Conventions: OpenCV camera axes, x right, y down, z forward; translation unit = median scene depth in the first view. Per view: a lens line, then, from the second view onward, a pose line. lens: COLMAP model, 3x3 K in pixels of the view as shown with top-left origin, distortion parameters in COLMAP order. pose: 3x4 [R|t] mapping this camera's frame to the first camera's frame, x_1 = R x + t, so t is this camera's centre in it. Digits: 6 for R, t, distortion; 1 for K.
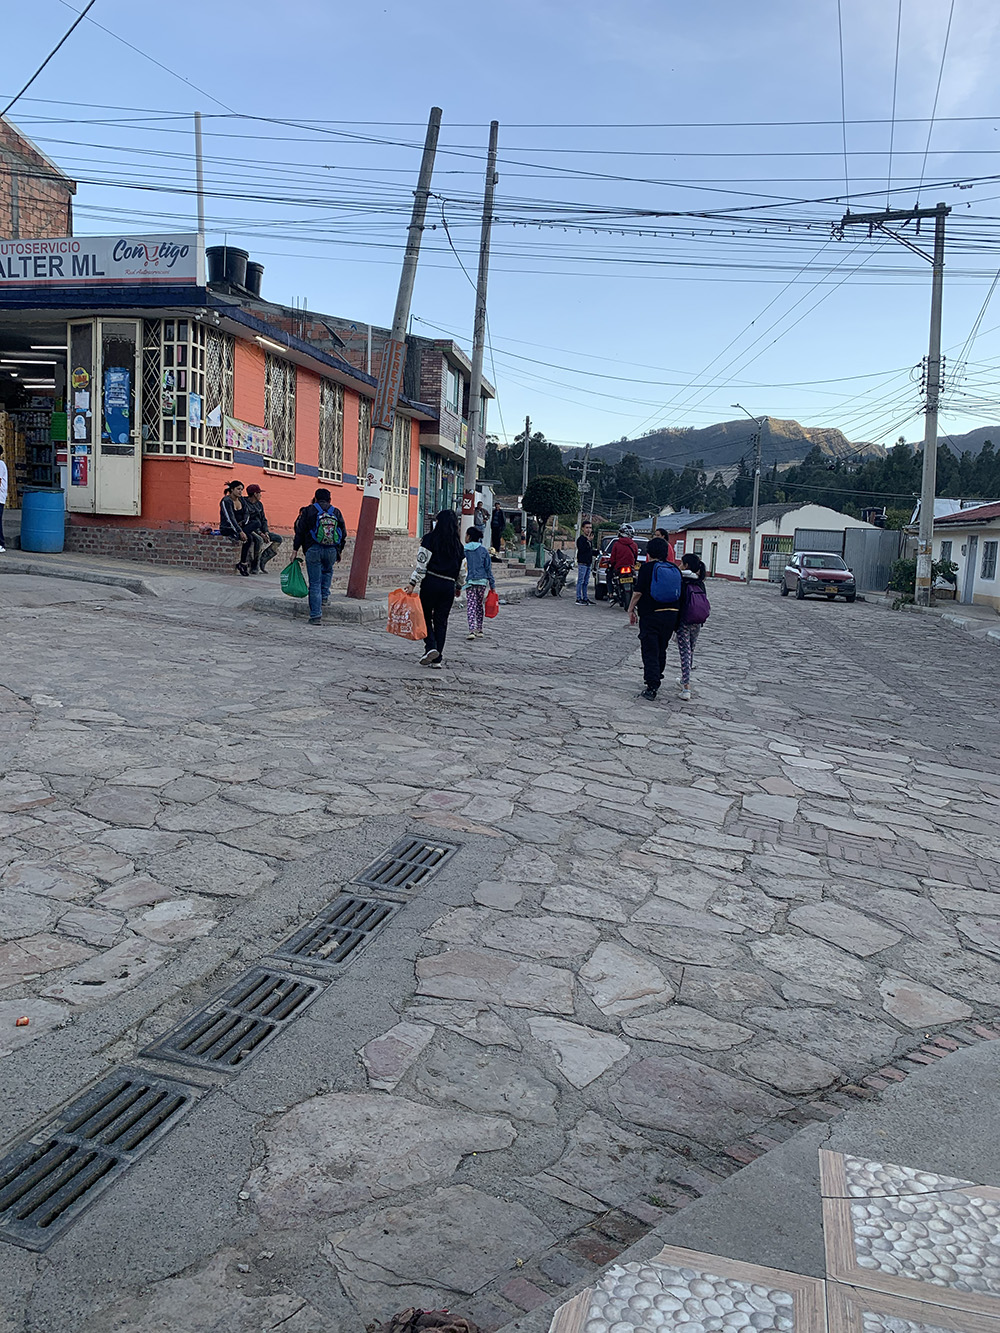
lens RADIAL K [[1002.7, 0, 493.2], [0, 1002.7, 669.6], [0, 0, 1]] dist [0.000362, -0.010957]
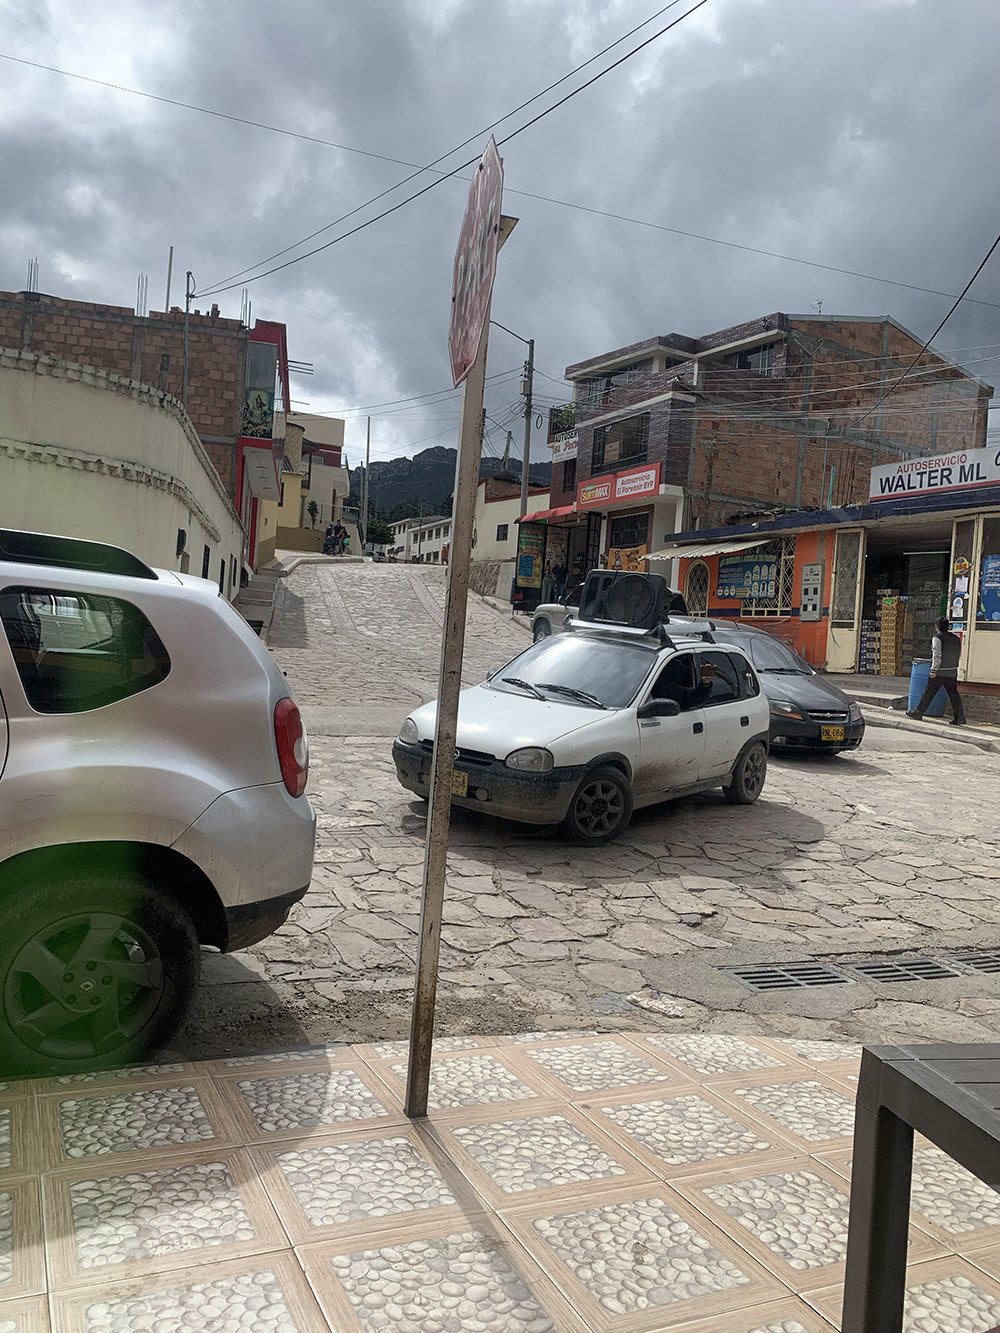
lens RADIAL K [[998.1, 0, 491.9], [0, 998.1, 661.7], [0, 0, 1]] dist [0.084114, -0.207134]
pose [[0.655364, 0.004346, -0.755301, 0.113353], [-0.139416, 0.983497, -0.115310, 0.027624], [0.742335, 0.180871, 0.645154, -0.133070]]
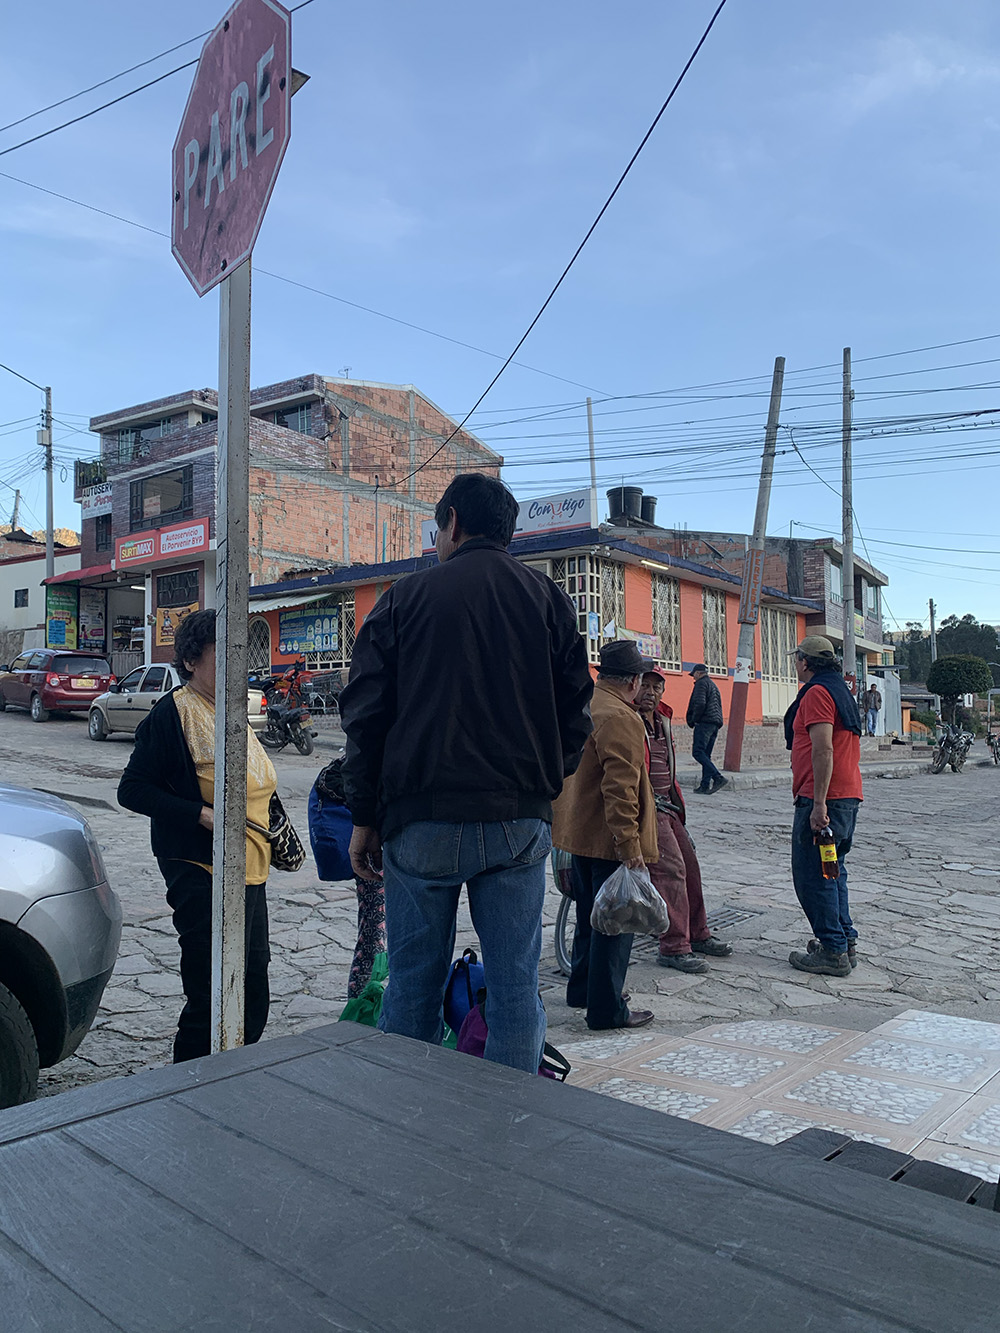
lens RADIAL K [[1002.7, 0, 486.0], [0, 1002.7, 674.1], [0, 0, 1]] dist [0.112948, -0.282098]
pose [[0.914041, -0.084085, -0.396810, 0.062353], [0.003667, 0.979950, -0.199208, 0.041555], [0.405604, 0.180629, 0.896023, -0.135505]]
